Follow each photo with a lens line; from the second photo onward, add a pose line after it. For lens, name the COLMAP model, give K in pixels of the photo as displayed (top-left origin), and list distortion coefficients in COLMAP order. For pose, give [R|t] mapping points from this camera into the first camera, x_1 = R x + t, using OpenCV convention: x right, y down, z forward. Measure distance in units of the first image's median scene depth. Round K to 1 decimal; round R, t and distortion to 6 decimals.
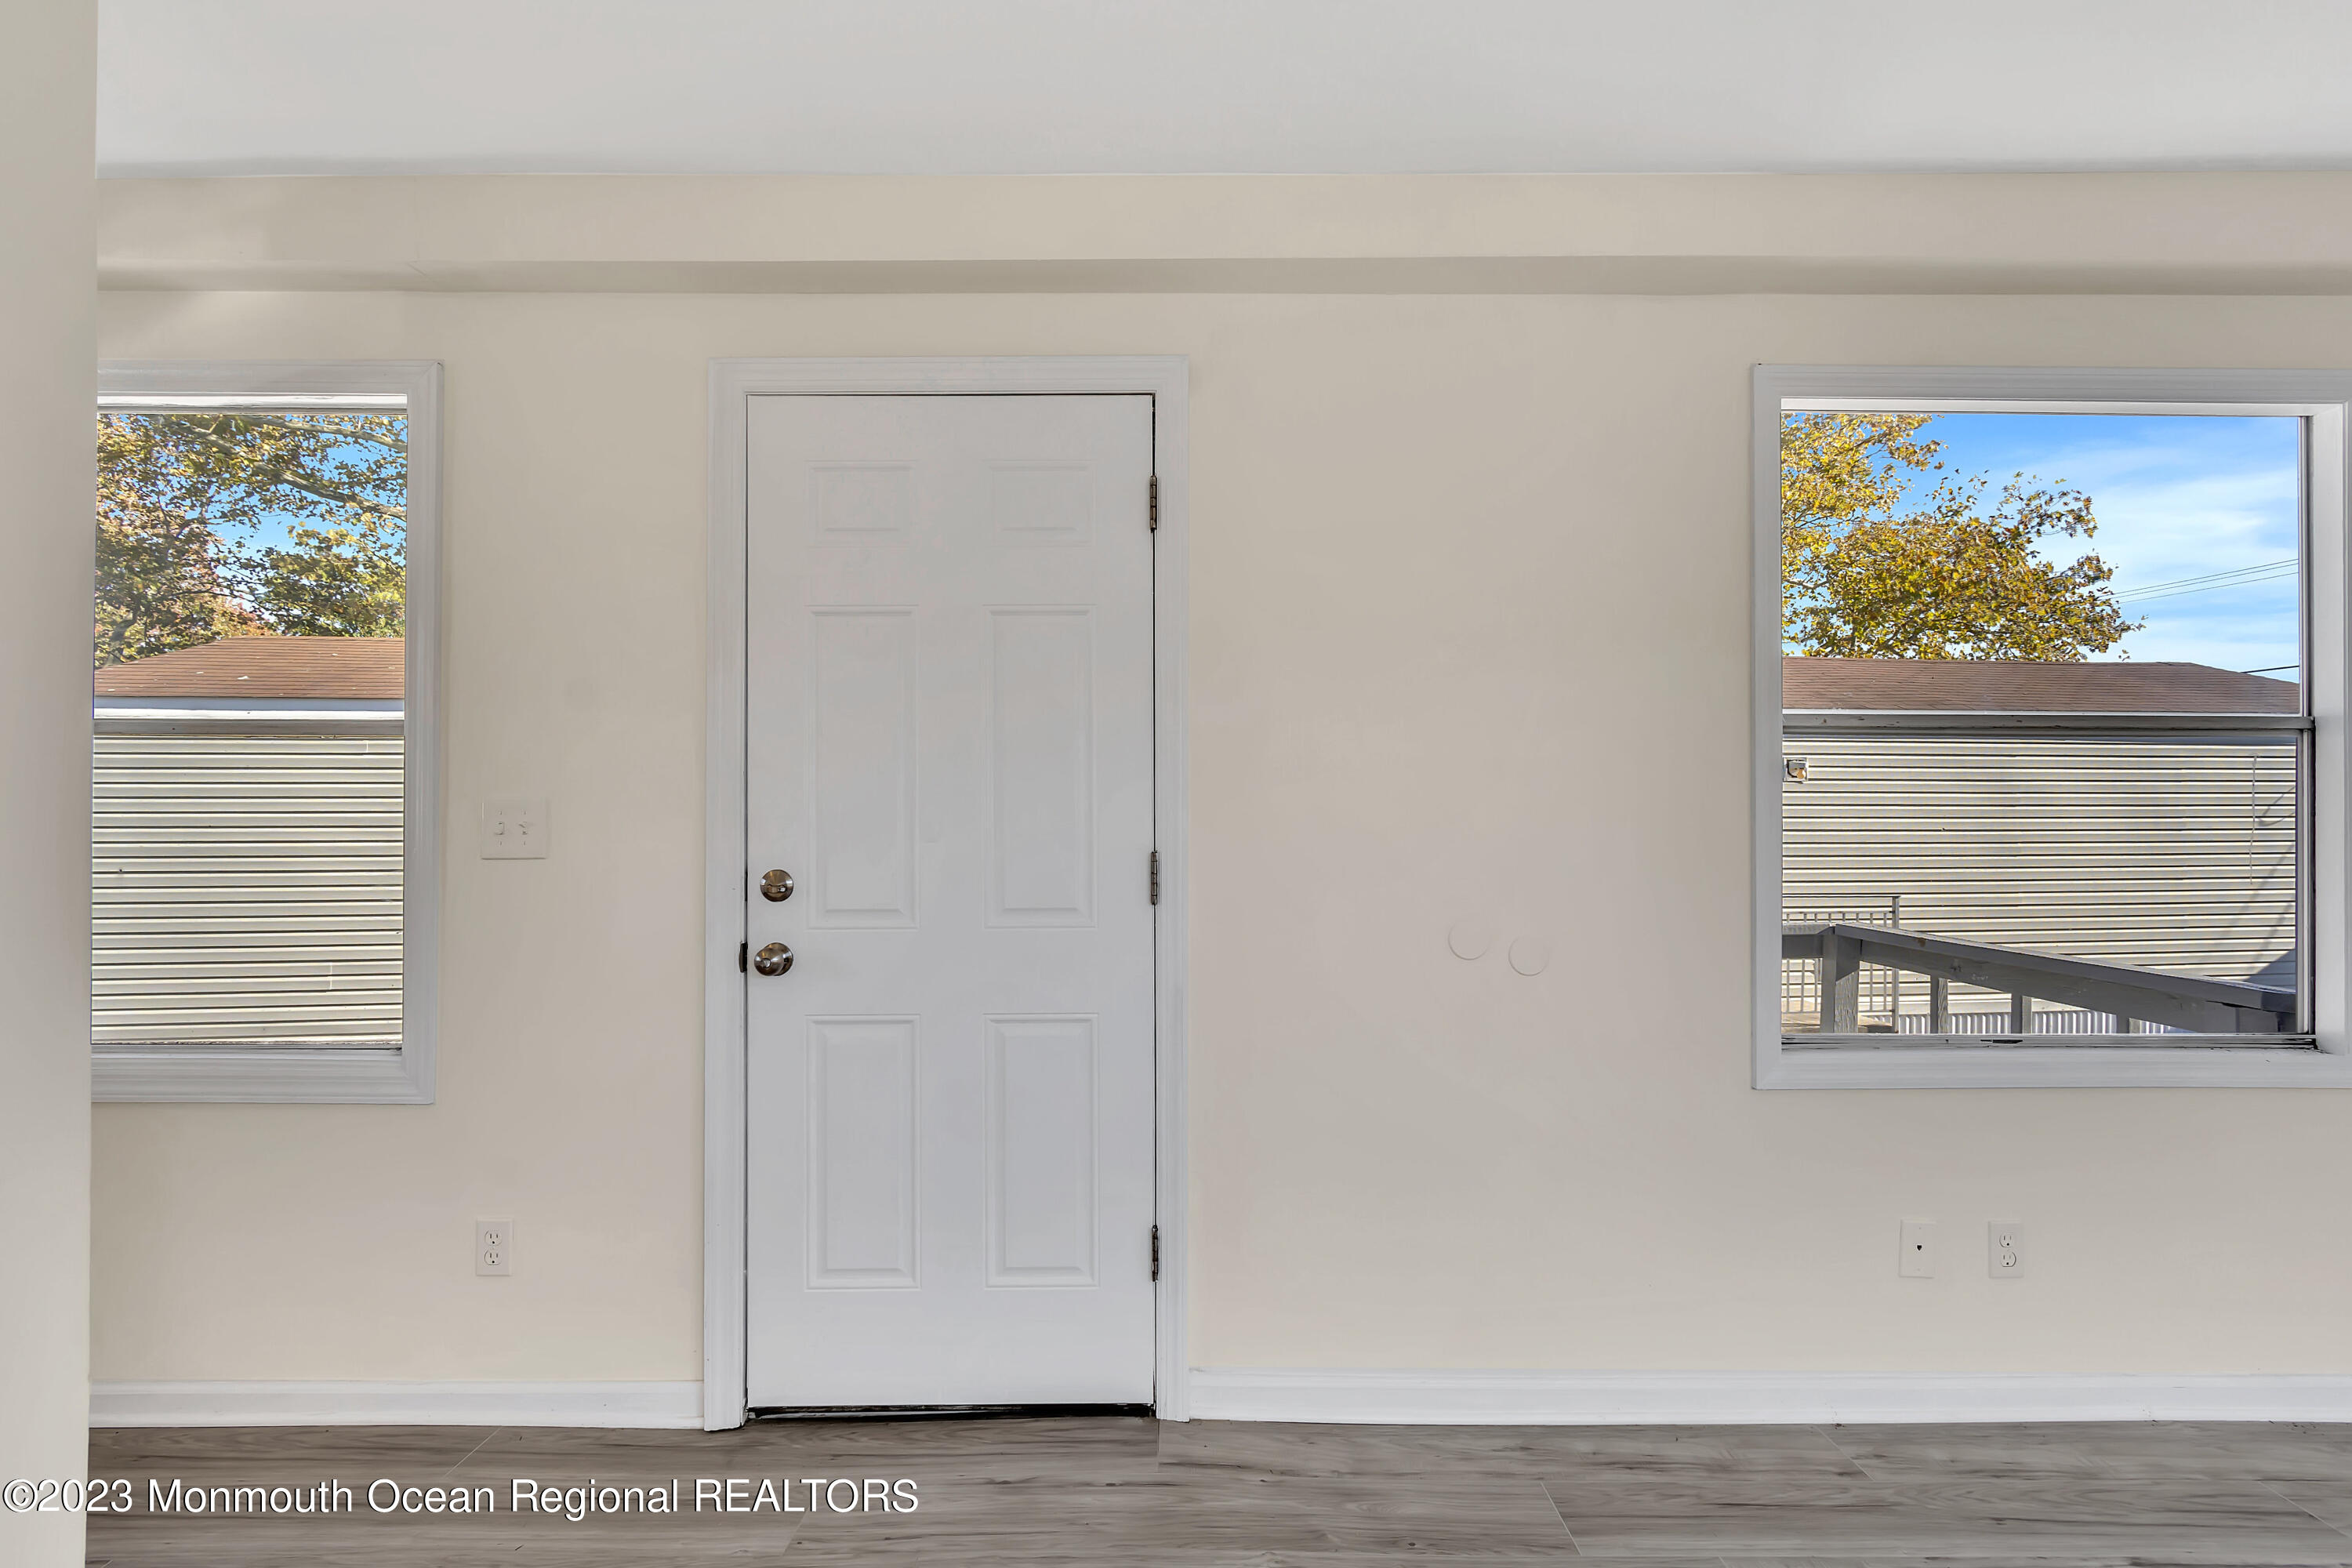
lens RADIAL K [[1038.8, 0, 1178.6], [0, 1038.8, 841.5], [0, 0, 1]] dist [-0.000608, -0.000602]
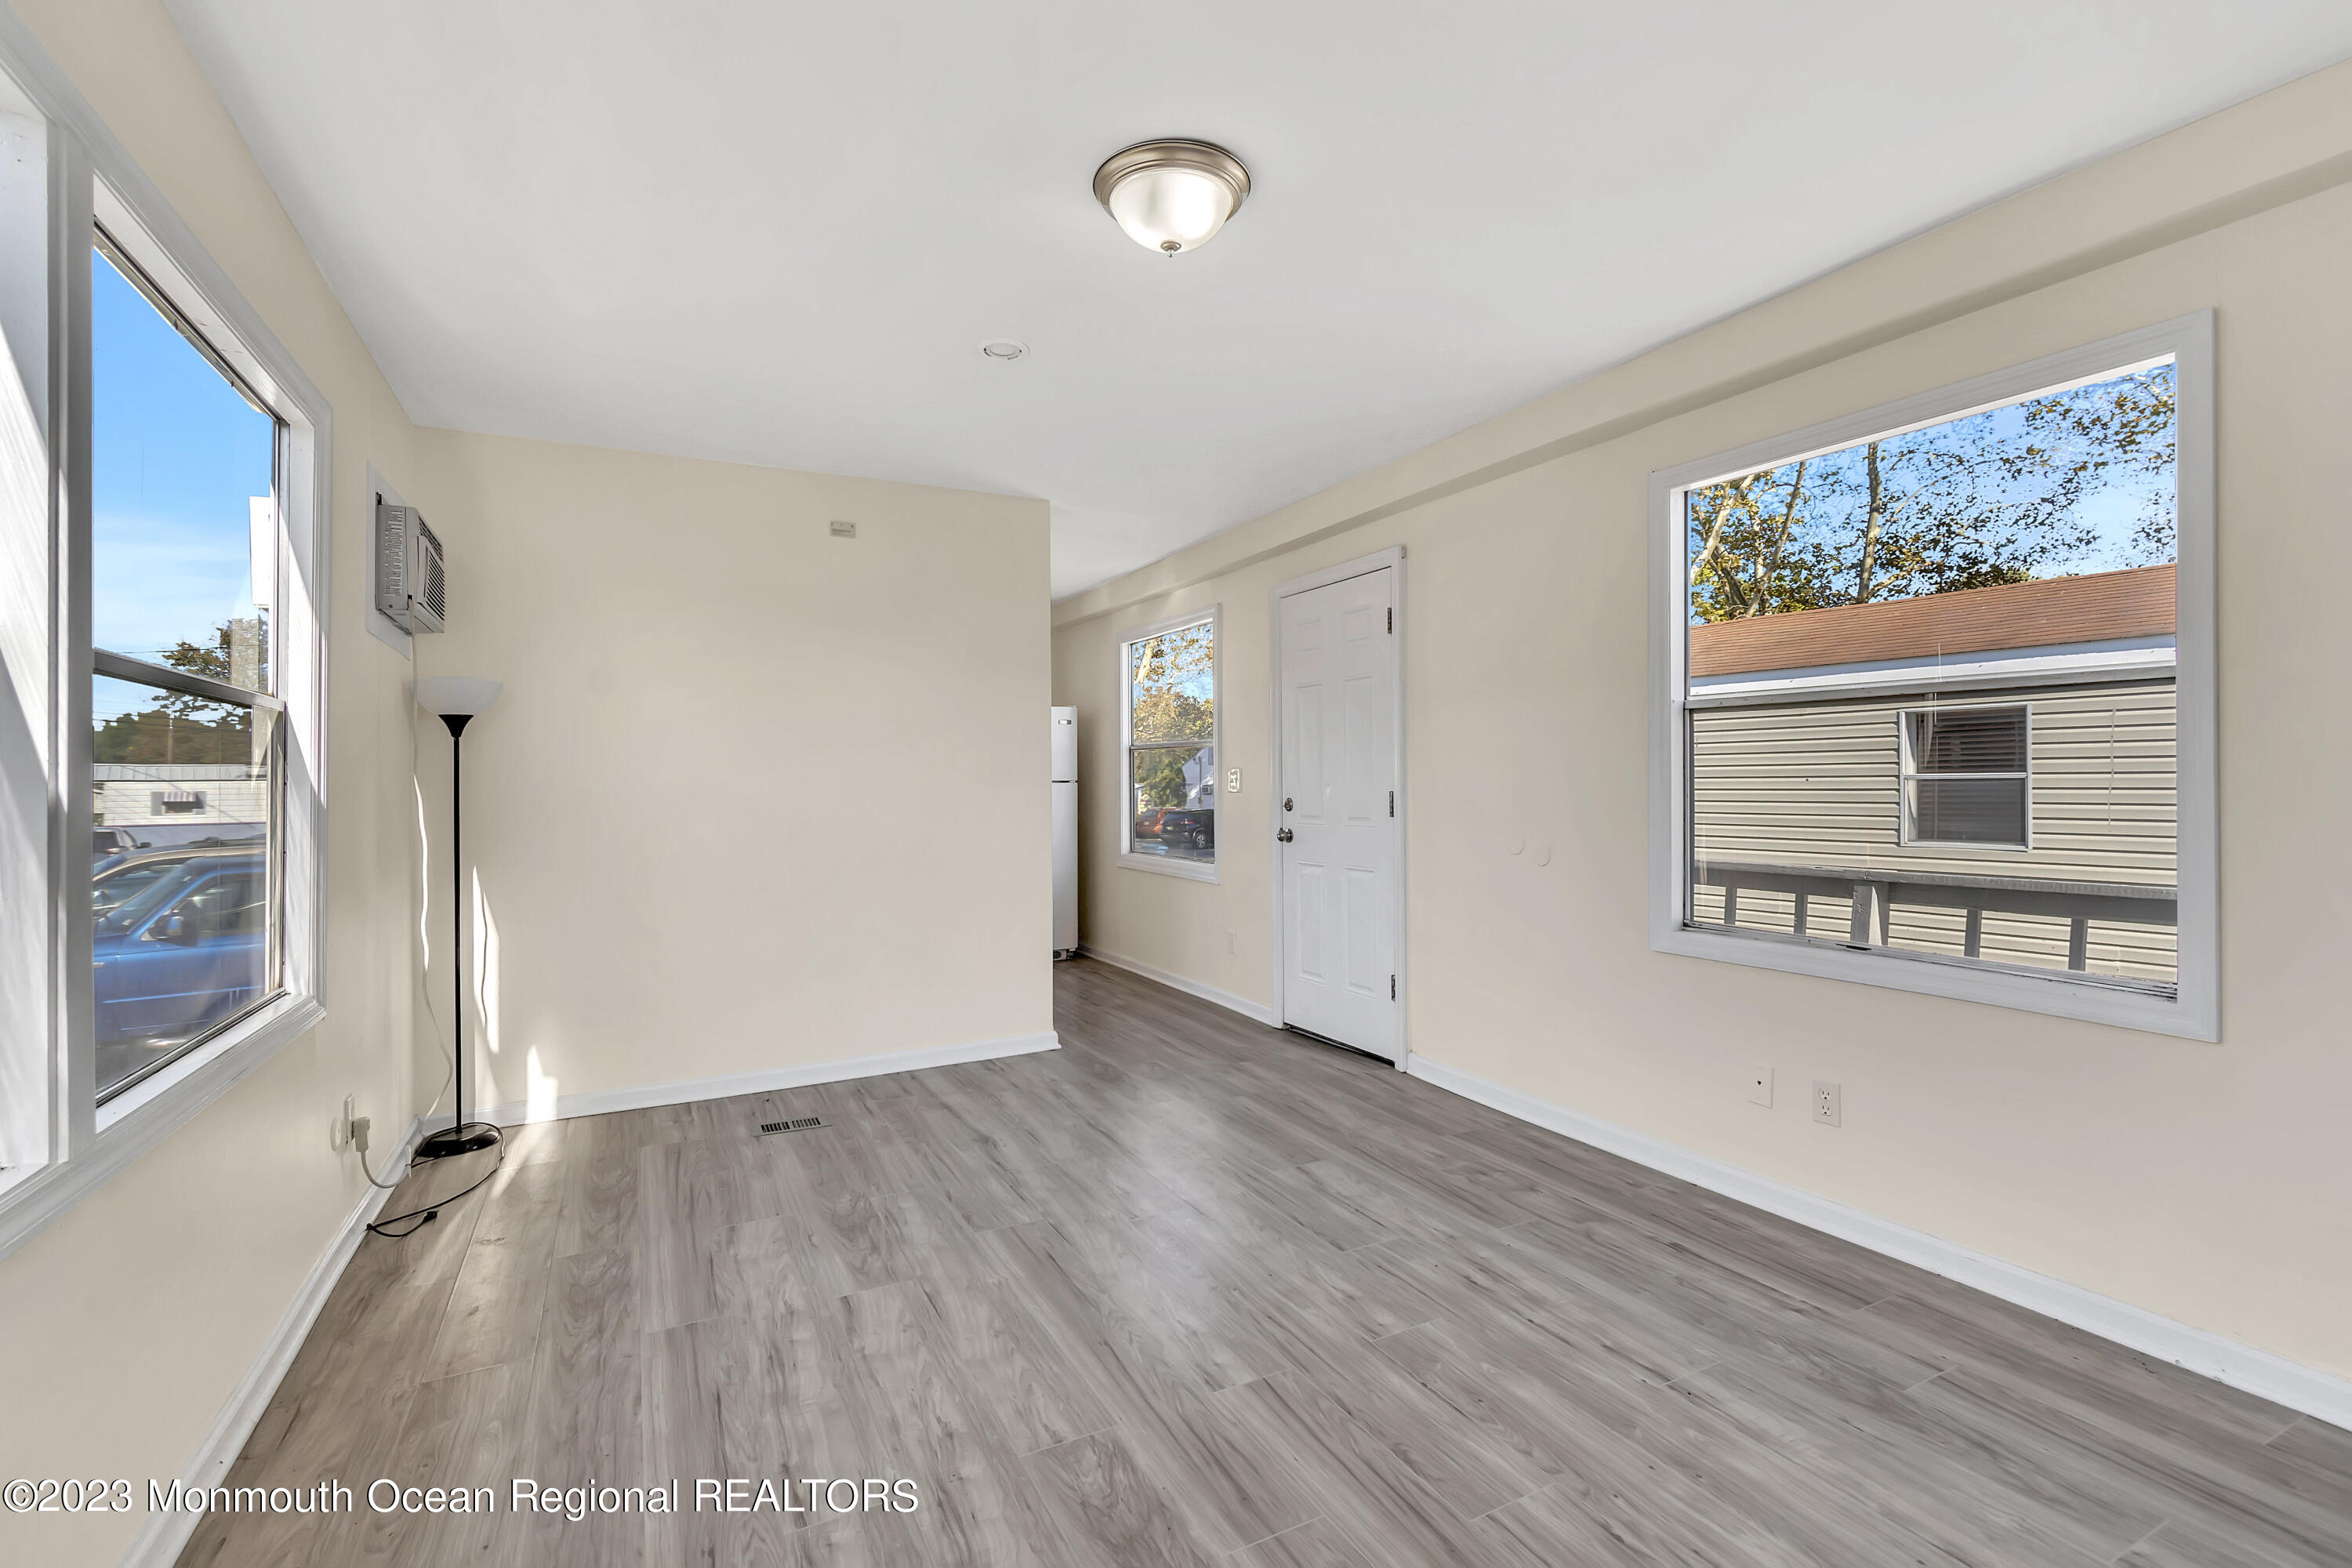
lens RADIAL K [[1038.8, 0, 1173.2], [0, 1038.8, 779.4], [0, 0, 1]] dist [-0.000608, -0.000602]
pose [[0.465615, -0.000319, -0.884987, 1.658283], [-0.002088, 0.999997, -0.001459, -0.011144], [0.884985, 0.002527, 0.465613, -0.357332]]
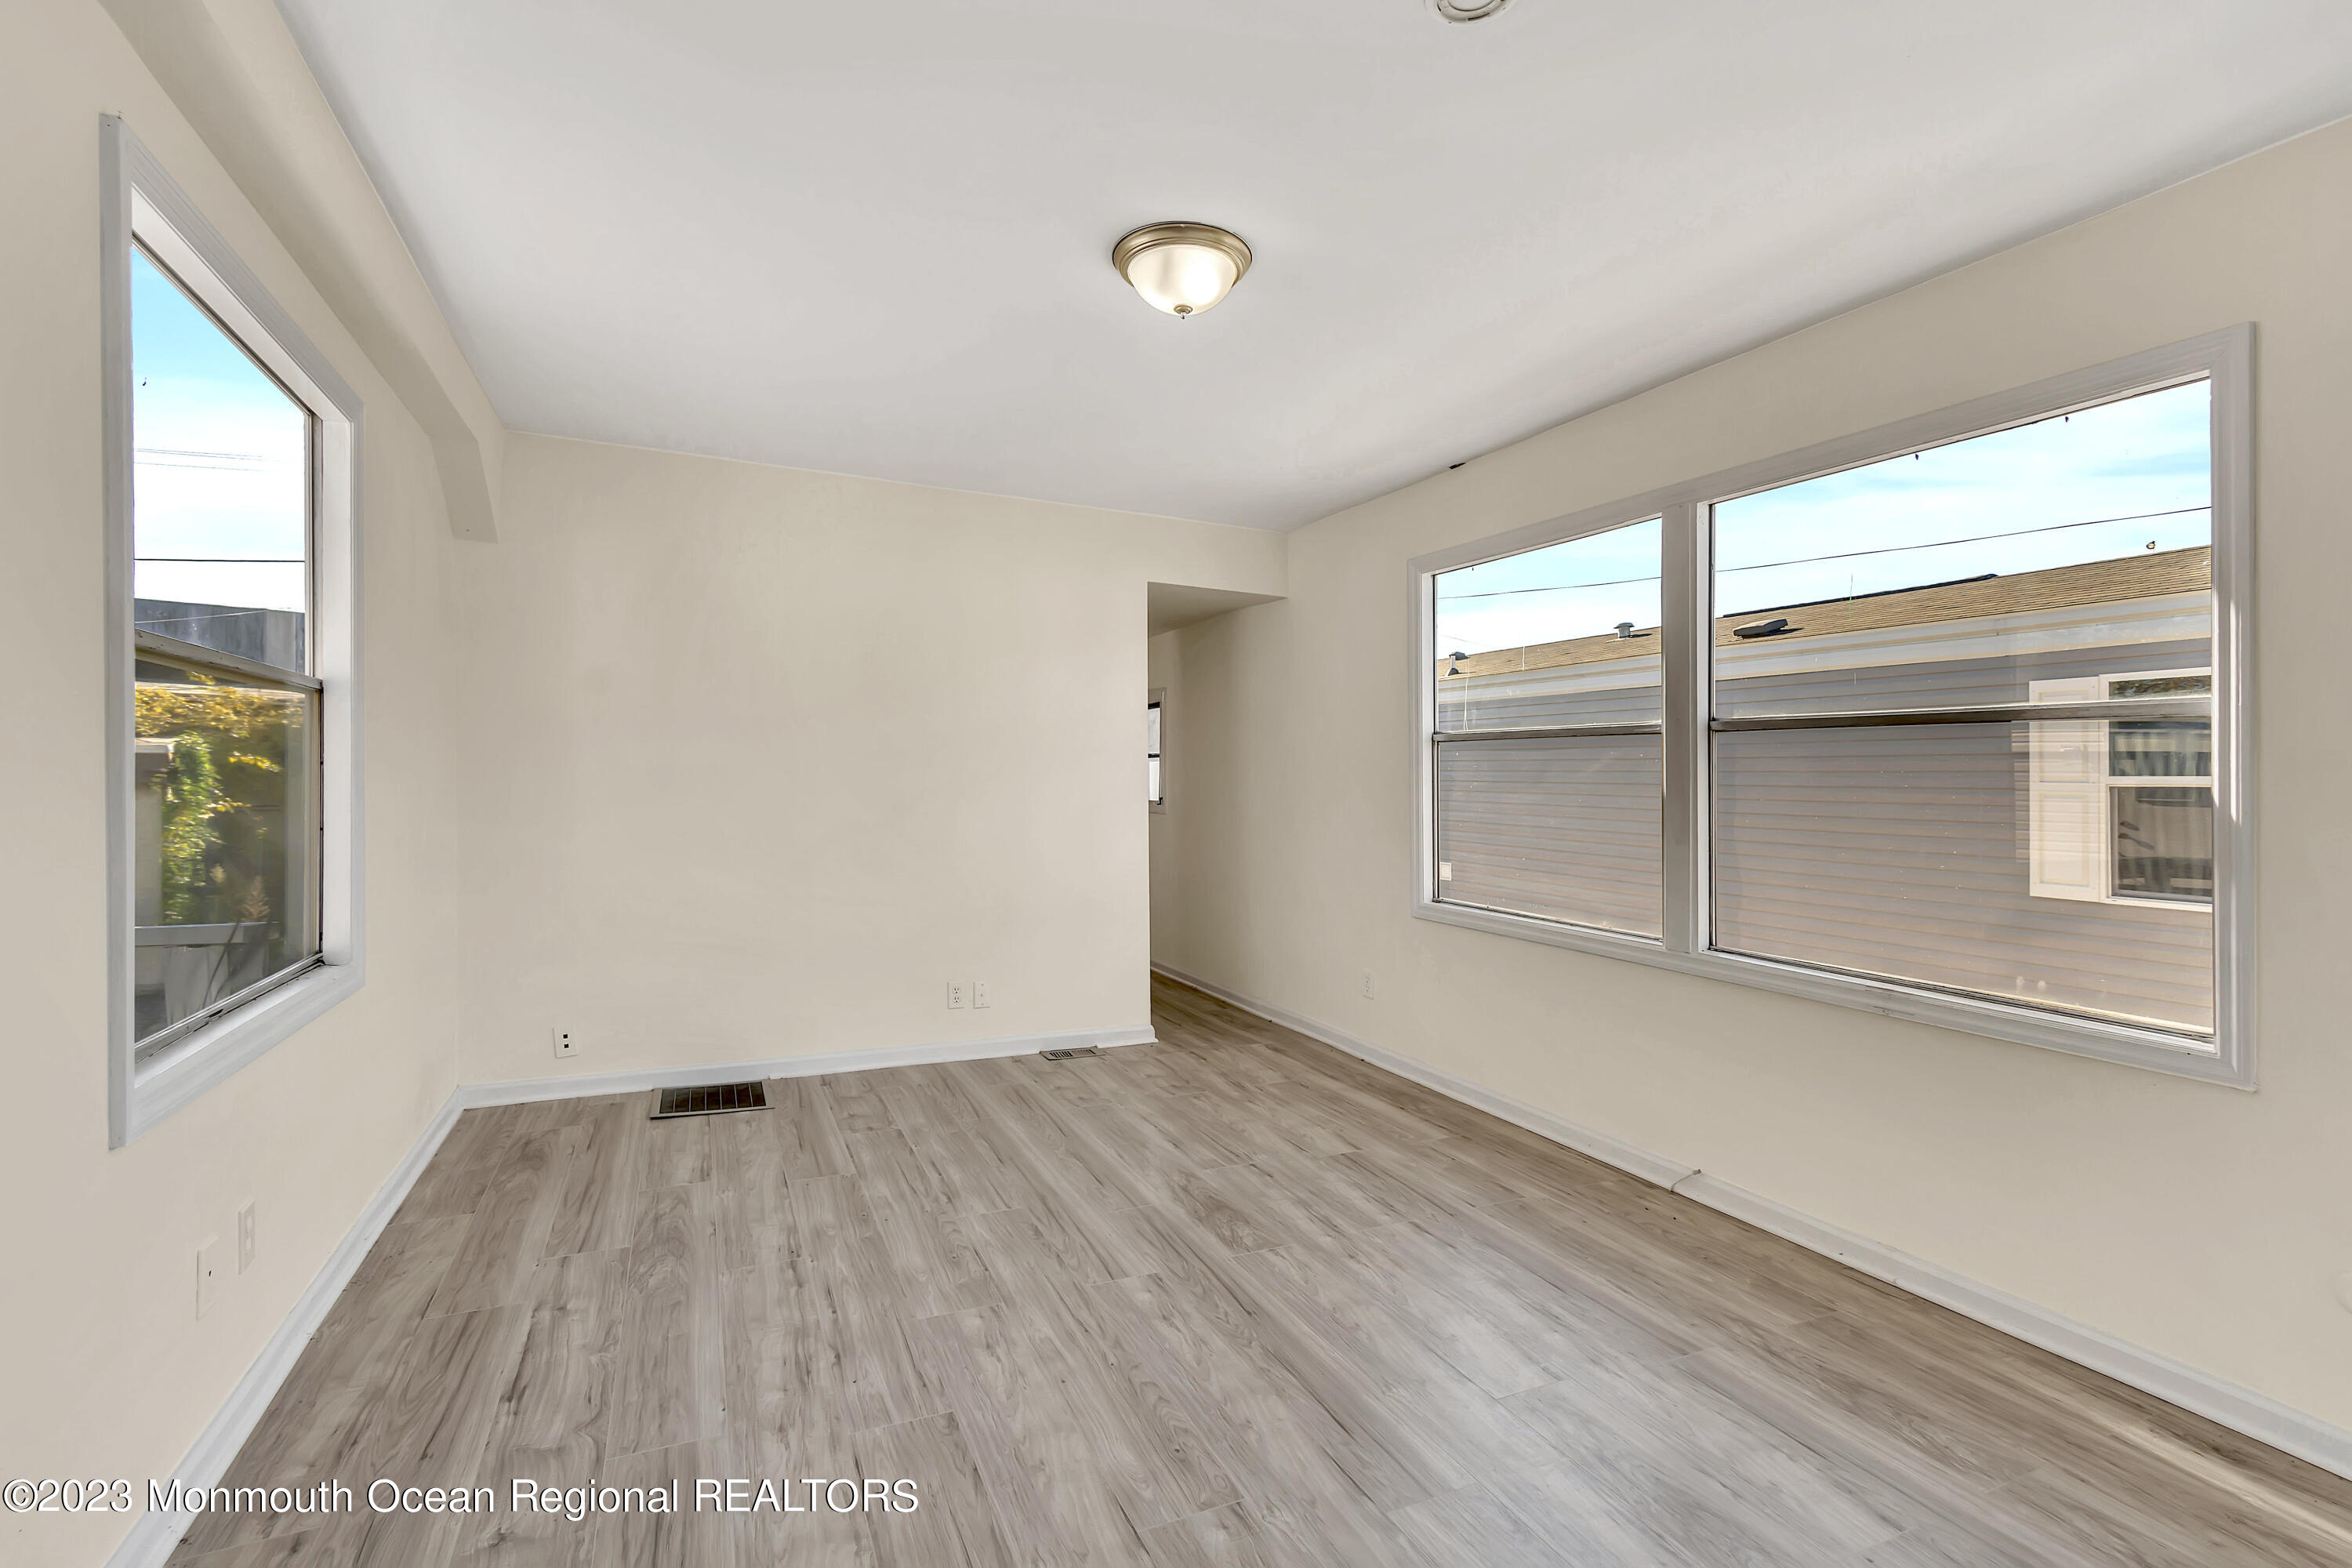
lens RADIAL K [[1038.8, 0, 1177.4], [0, 1038.8, 781.4], [0, 0, 1]] dist [-0.000608, -0.000602]
pose [[-0.423692, -0.006113, 0.905786, -0.400340], [-0.006407, 0.999972, 0.003752, -0.018692], [-0.905784, -0.004213, -0.423719, 0.680312]]
